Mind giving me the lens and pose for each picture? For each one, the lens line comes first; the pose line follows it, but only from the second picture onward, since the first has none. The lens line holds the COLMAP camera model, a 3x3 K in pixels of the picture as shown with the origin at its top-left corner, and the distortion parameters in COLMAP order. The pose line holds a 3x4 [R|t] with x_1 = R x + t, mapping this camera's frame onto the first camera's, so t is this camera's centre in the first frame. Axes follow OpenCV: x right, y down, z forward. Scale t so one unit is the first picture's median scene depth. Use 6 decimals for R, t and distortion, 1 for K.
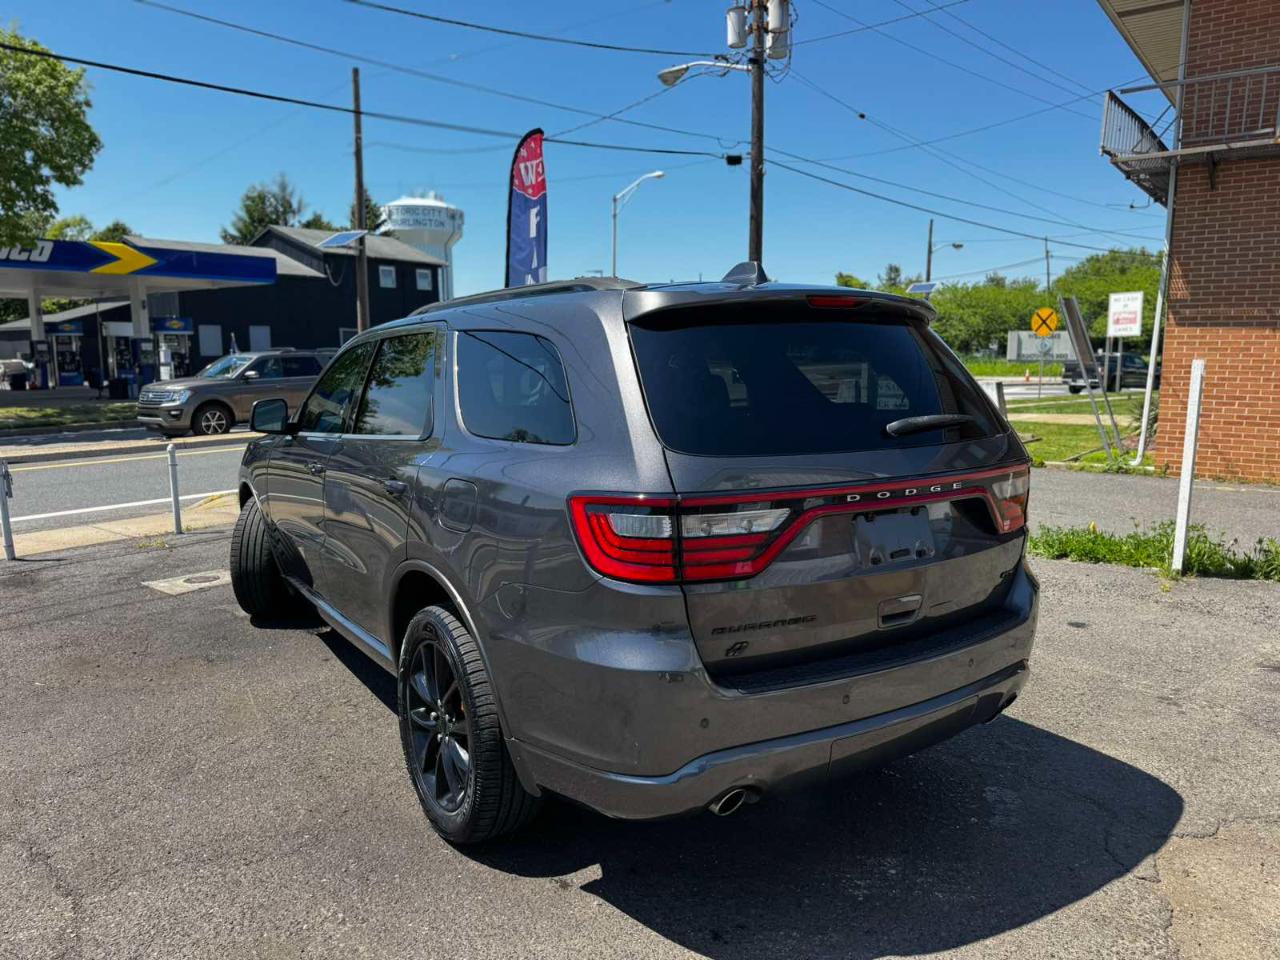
lens RADIAL K [[898.6, 0, 640.6], [0, 898.6, 480.8], [0, 0, 1]] dist [0.020223, -0.025440]
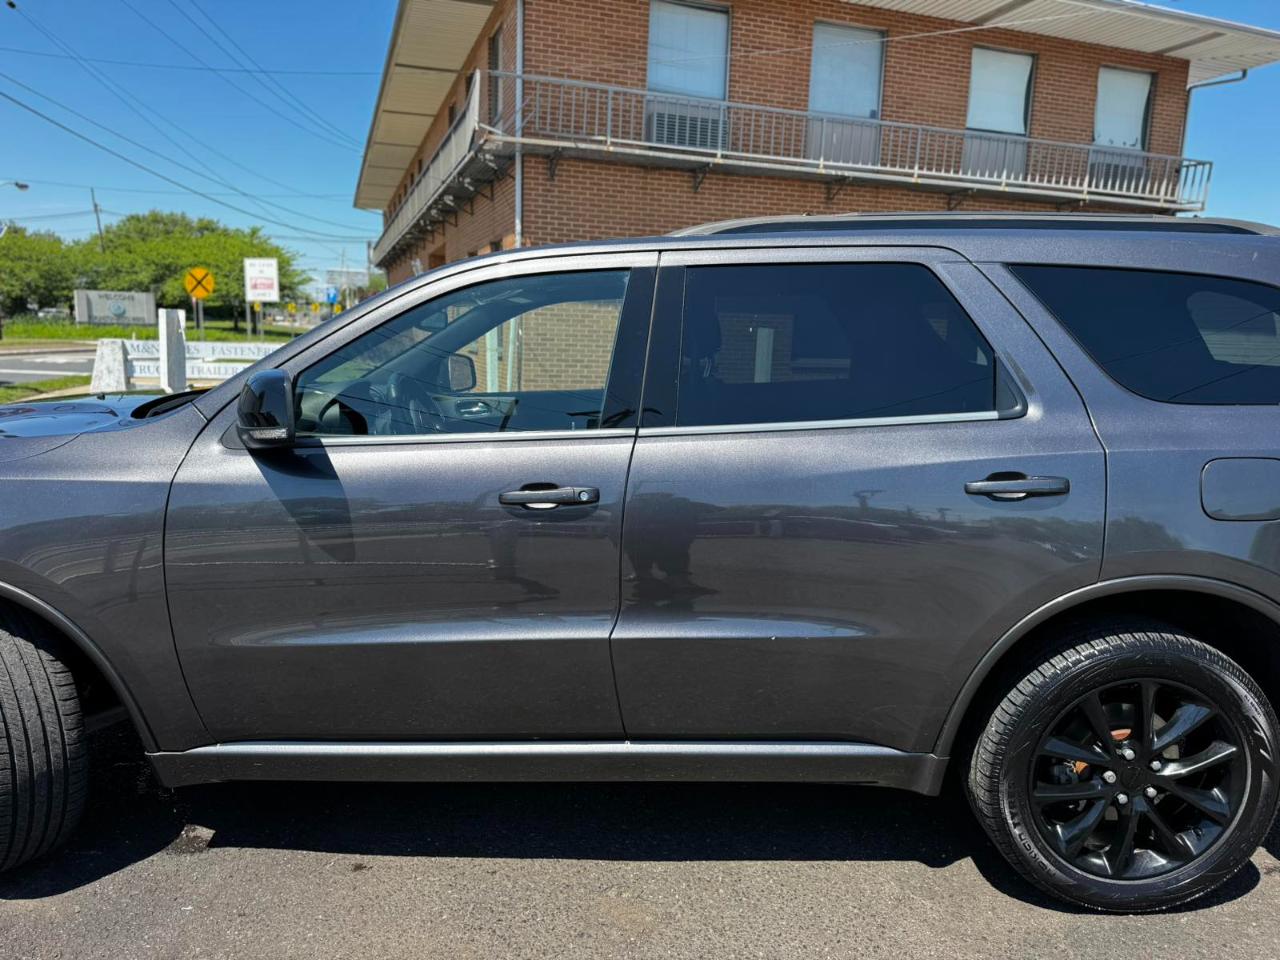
lens RADIAL K [[900.4, 0, 633.6], [0, 900.4, 482.7], [0, 0, 1]] dist [0.013176, -0.017444]
pose [[0.552604, -0.126854, 0.823733, -0.103443], [0.093180, 0.991556, 0.090189, -0.011123], [-0.828219, 0.026916, 0.559758, 0.092948]]
